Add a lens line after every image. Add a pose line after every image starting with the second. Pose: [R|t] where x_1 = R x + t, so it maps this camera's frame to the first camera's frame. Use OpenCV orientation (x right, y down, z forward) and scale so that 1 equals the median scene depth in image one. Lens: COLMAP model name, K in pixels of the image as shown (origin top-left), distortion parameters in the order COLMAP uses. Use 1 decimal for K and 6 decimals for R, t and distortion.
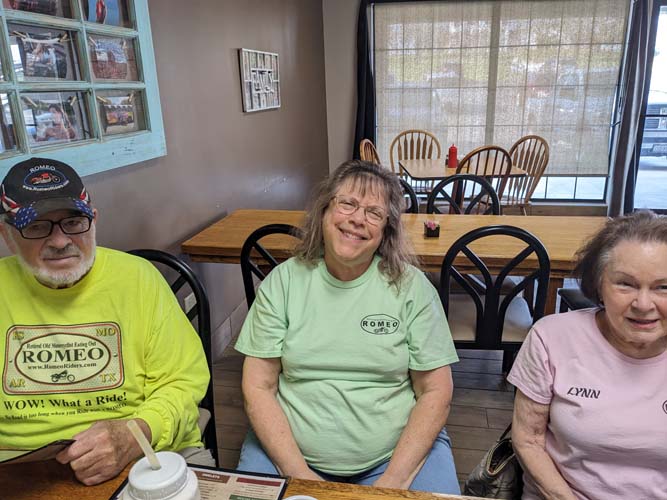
lens RADIAL K [[539.9, 0, 344.3], [0, 539.9, 272.3], [0, 0, 1]] dist [0.028821, -0.060036]
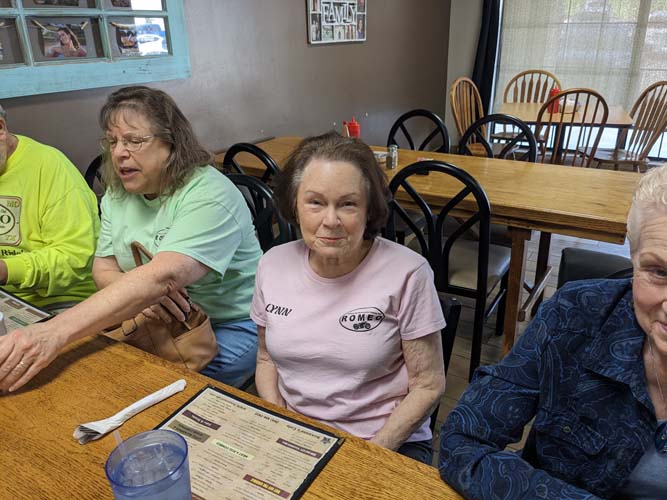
lens RADIAL K [[539.9, 0, 348.2], [0, 539.9, 269.4], [0, 0, 1]] dist [0.028821, -0.060036]
pose [[0.933162, 0.151910, -0.325780, 0.371996], [-0.121880, 0.986339, 0.110814, 0.011737], [0.338163, -0.063701, 0.938929, 0.020416]]
